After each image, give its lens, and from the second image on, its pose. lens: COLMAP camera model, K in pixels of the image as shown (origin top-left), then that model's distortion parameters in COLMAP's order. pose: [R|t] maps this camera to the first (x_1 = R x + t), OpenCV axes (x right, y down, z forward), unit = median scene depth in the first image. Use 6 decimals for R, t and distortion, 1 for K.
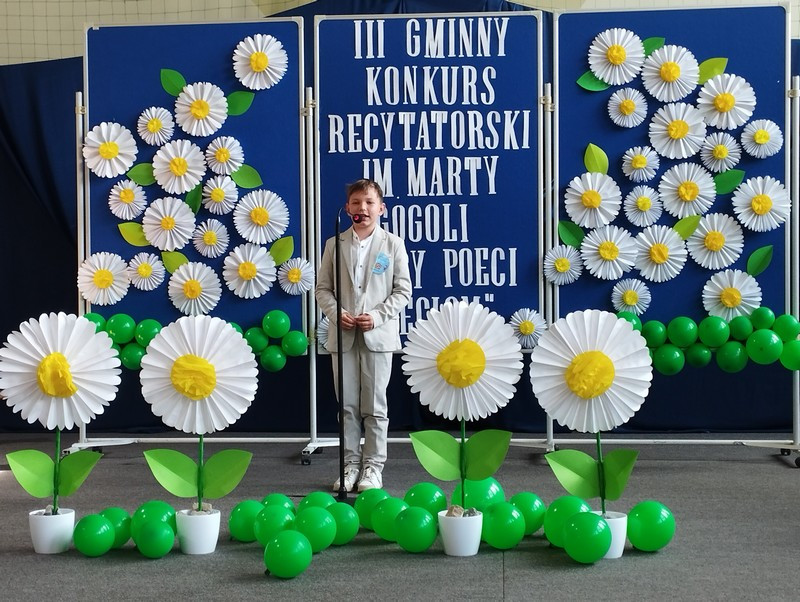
lens RADIAL K [[1452.3, 0, 406.3], [0, 1452.3, 274.5], [0, 0, 1]] dist [0.096278, 0.000000]
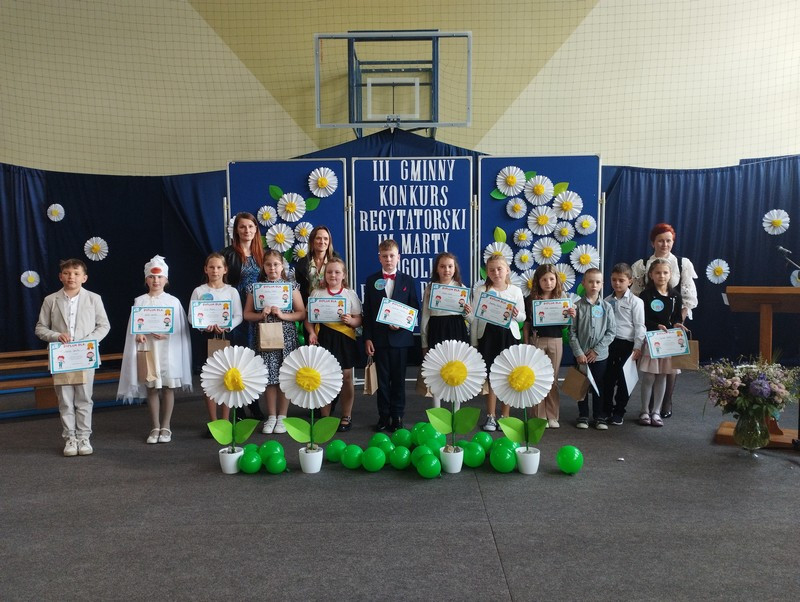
lens RADIAL K [[722.2, 0, 411.7], [0, 722.2, 293.5], [0, 0, 1]] dist [0.121390, -0.156630]
pose [[0.997801, -0.006340, 0.065976, -0.049625], [0.001794, 0.997634, 0.068726, -0.067954], [-0.066256, -0.068457, 0.995452, 0.050315]]
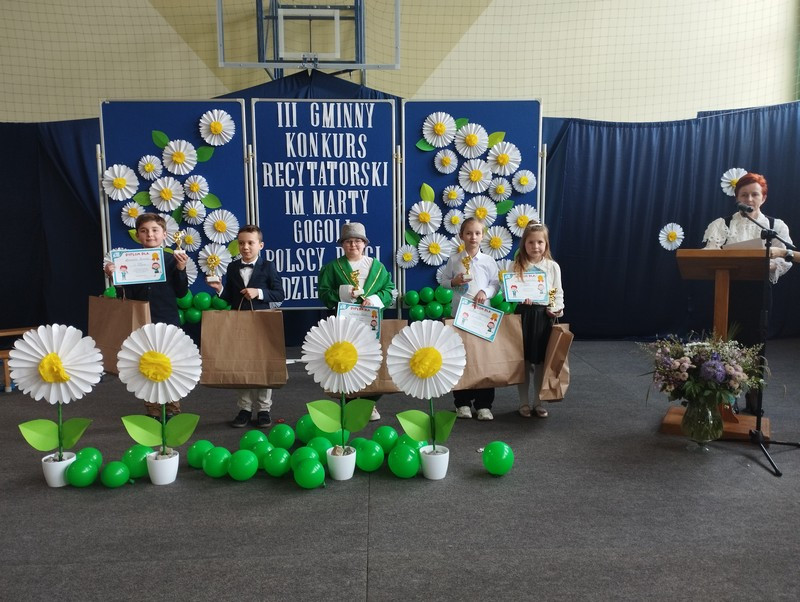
lens RADIAL K [[722.2, 0, 419.9], [0, 722.2, 304.3], [0, 0, 1]] dist [0.121390, -0.156630]
pose [[0.992152, -0.014045, 0.124248, 0.017152], [-0.001174, 0.992581, 0.121577, -0.053275], [-0.125033, -0.120768, 0.984775, 0.169097]]
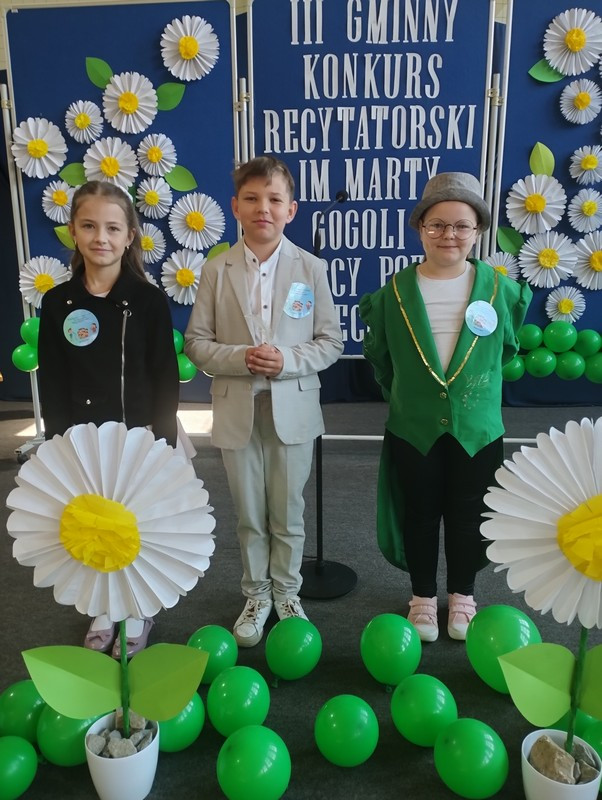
lens RADIAL K [[724.0, 0, 289.2], [0, 724.0, 433.7], [0, 0, 1]] dist [0.088023, -0.100938]
pose [[0.999485, -0.005658, 0.031602, -0.054006], [-0.002517, 0.967512, 0.252813, -0.026201], [-0.032006, -0.252762, 0.966999, 0.486300]]
